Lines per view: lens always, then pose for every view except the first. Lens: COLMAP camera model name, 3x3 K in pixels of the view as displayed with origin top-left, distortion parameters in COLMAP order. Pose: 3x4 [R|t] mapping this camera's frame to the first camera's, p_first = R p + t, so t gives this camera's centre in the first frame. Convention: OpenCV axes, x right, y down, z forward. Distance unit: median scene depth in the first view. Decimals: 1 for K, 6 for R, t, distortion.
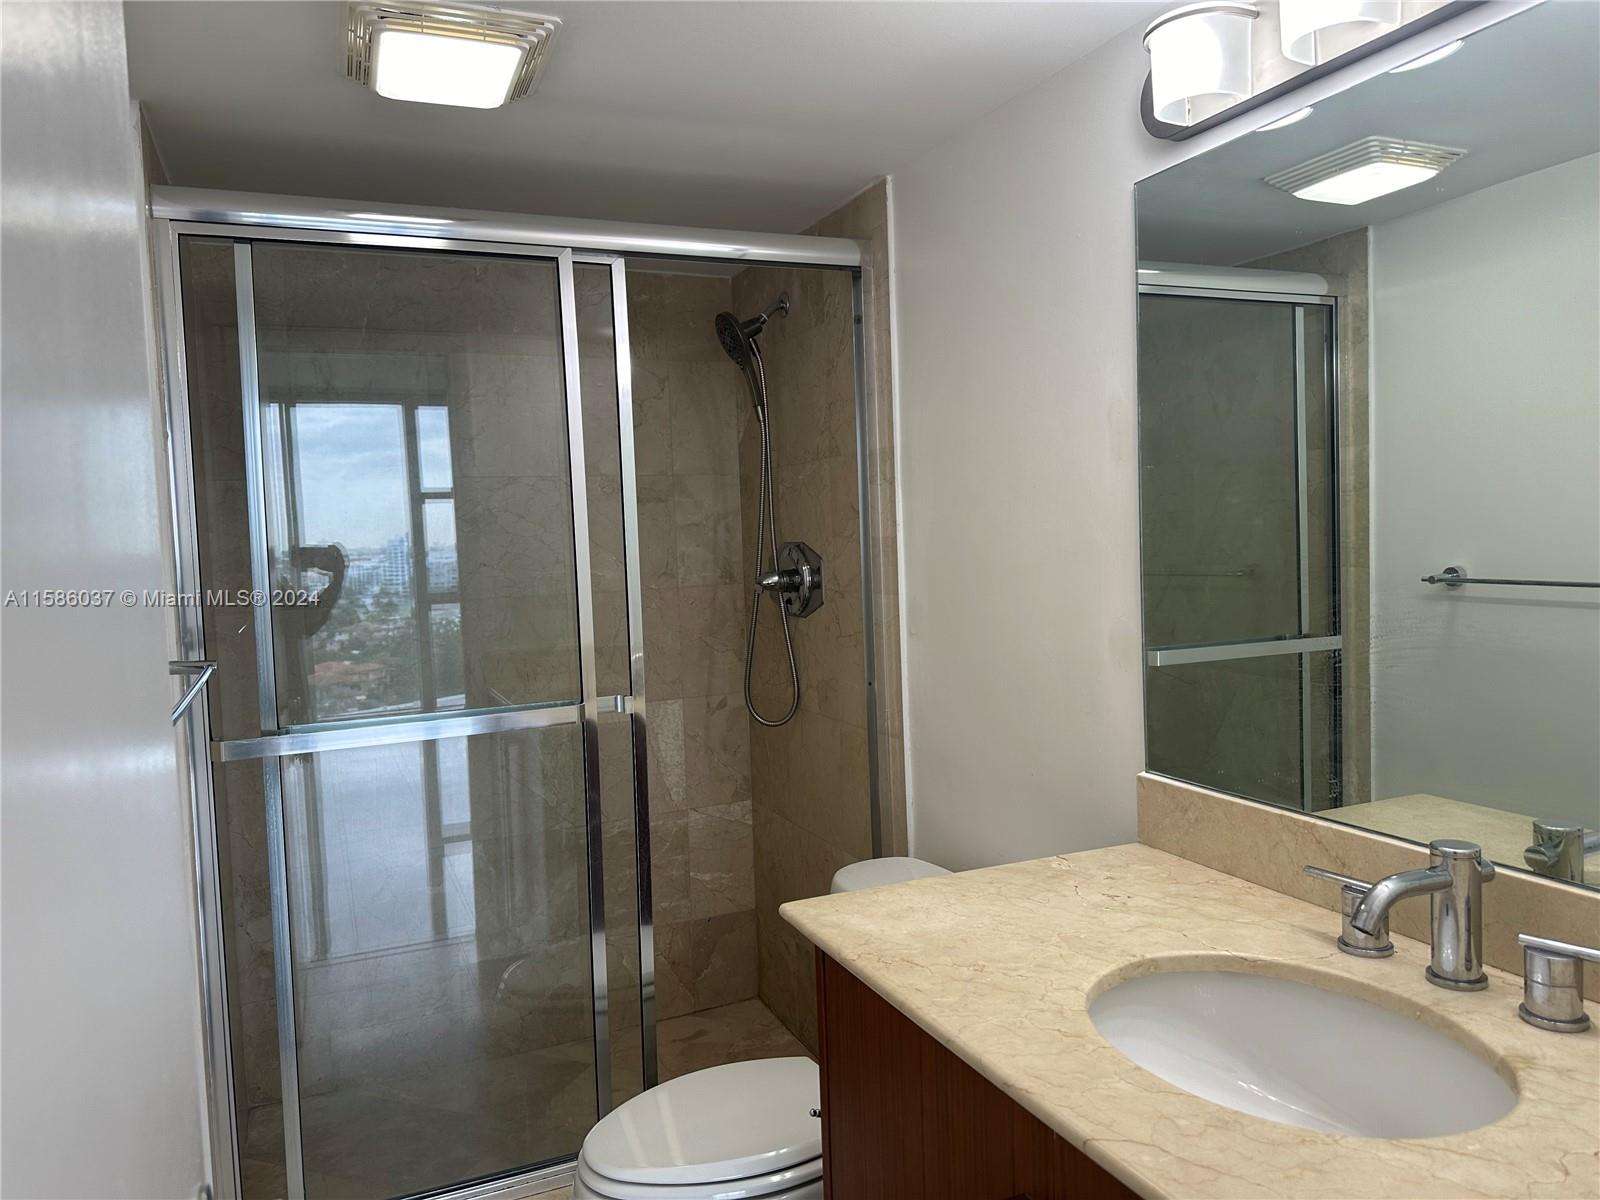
lens RADIAL K [[1123.4, 0, 780.4], [0, 1123.4, 592.8], [0, 0, 1]] dist [0.169478, -0.334627]
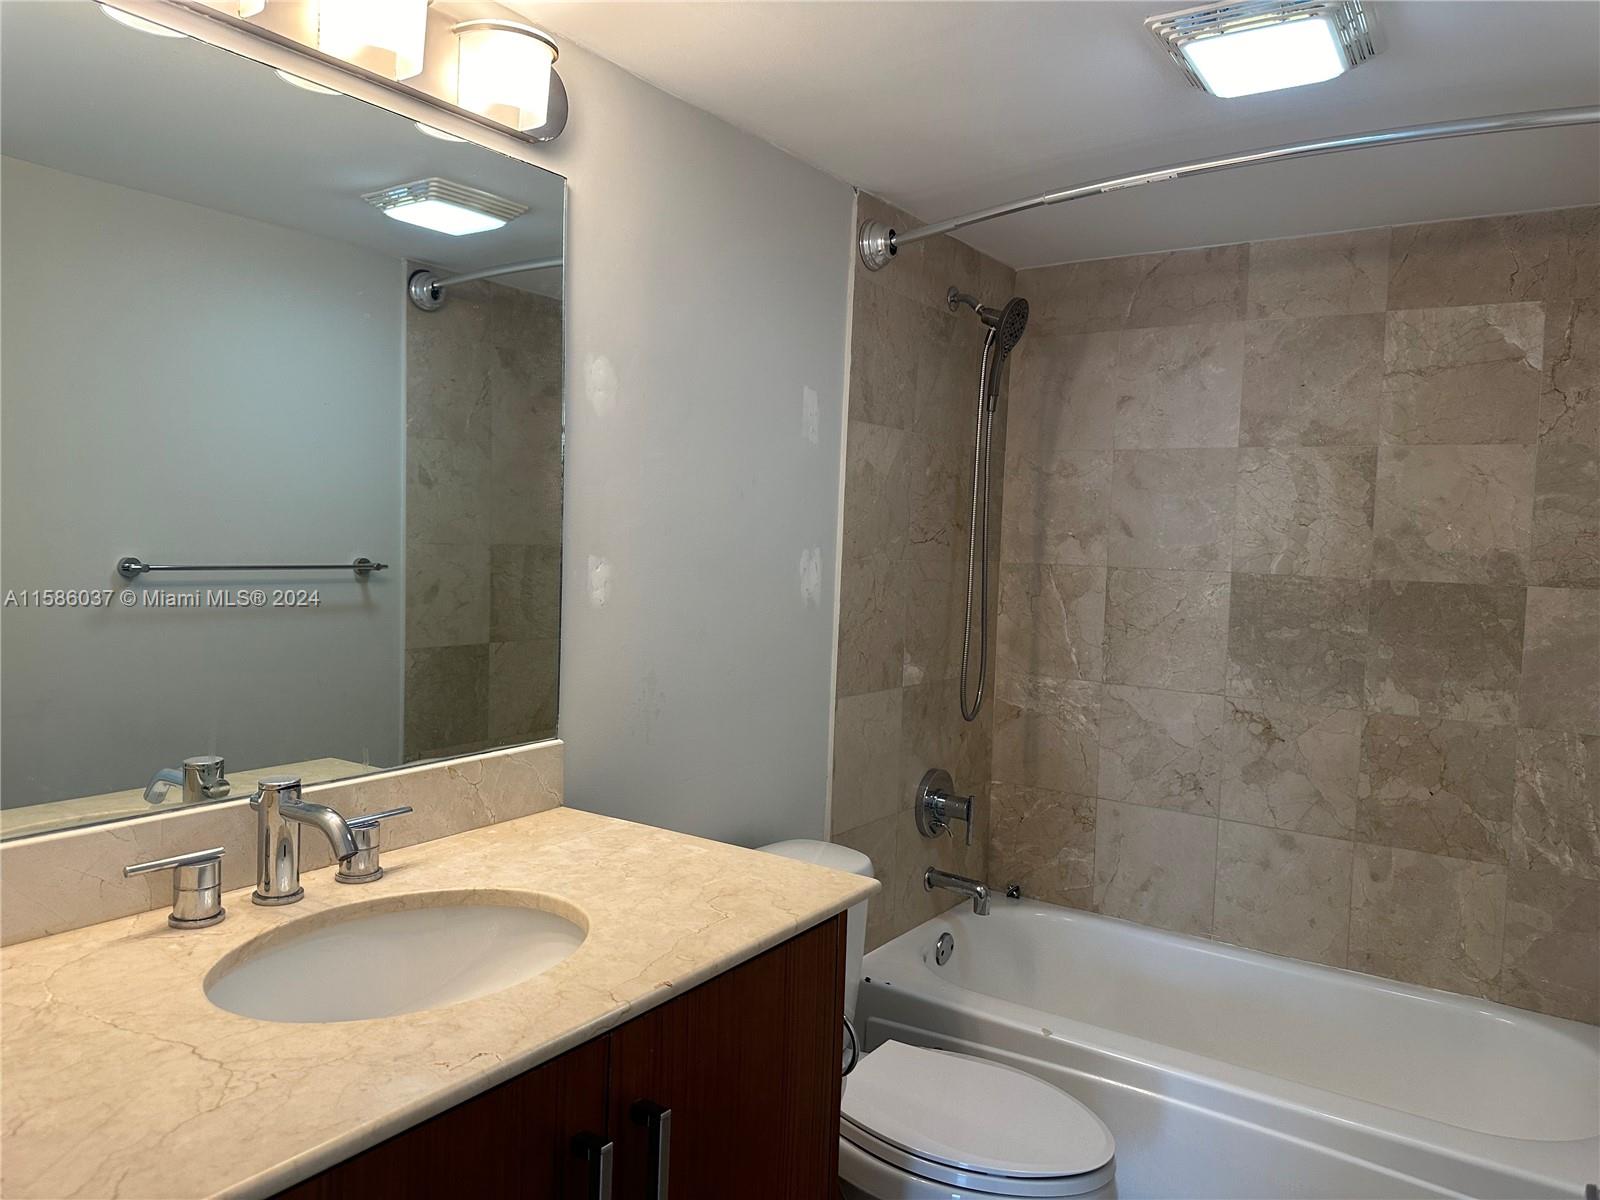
lens RADIAL K [[1110.8, 0, 810.0], [0, 1110.8, 595.8], [0, 0, 1]] dist [0.098584, -0.141245]
pose [[-0.546998, -0.039249, 0.836213, -0.507127], [0.028479, 0.997450, 0.065446, -0.030482], [-0.836649, 0.059614, -0.544485, 0.830456]]
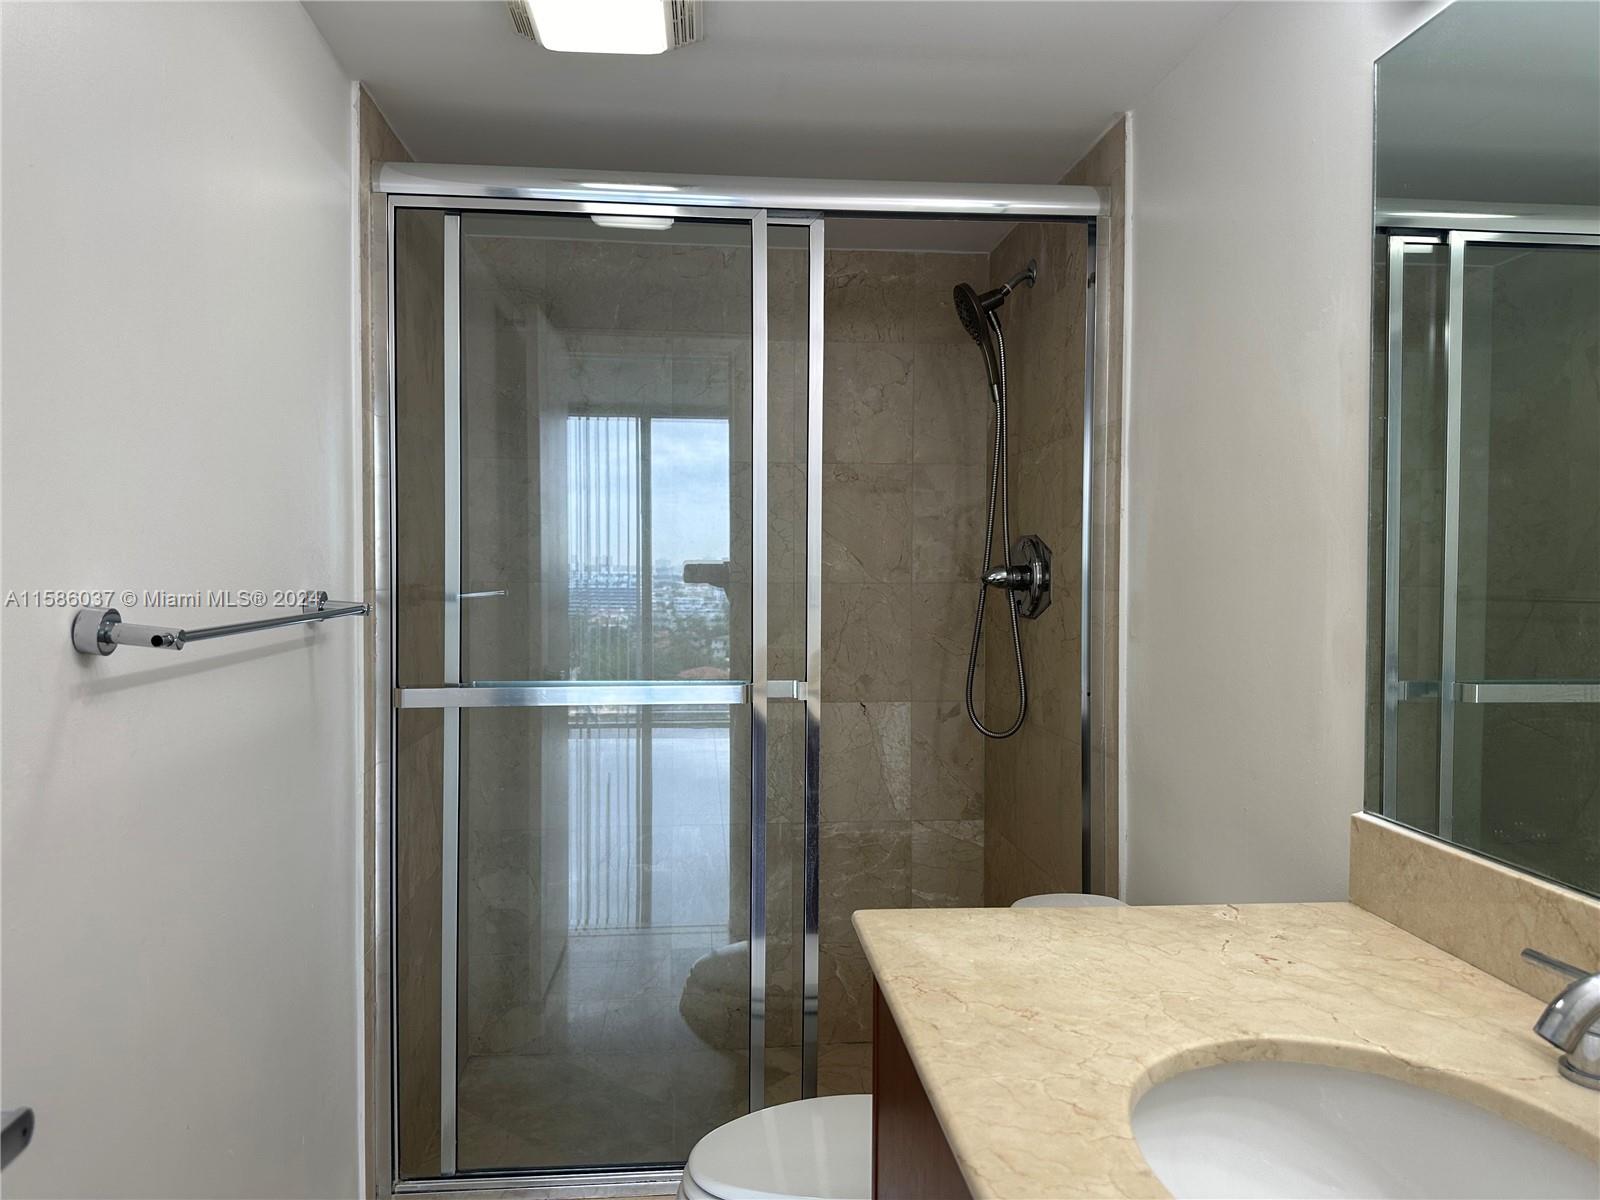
lens RADIAL K [[1117.8, 0, 801.6], [0, 1117.8, 597.1], [0, 0, 1]] dist [0.086968, -0.104224]
pose [[0.949769, 0.049597, -0.308996, 0.189767], [-0.056842, 0.998278, -0.014482, 0.043980], [0.307745, 0.031318, 0.950953, 0.143877]]
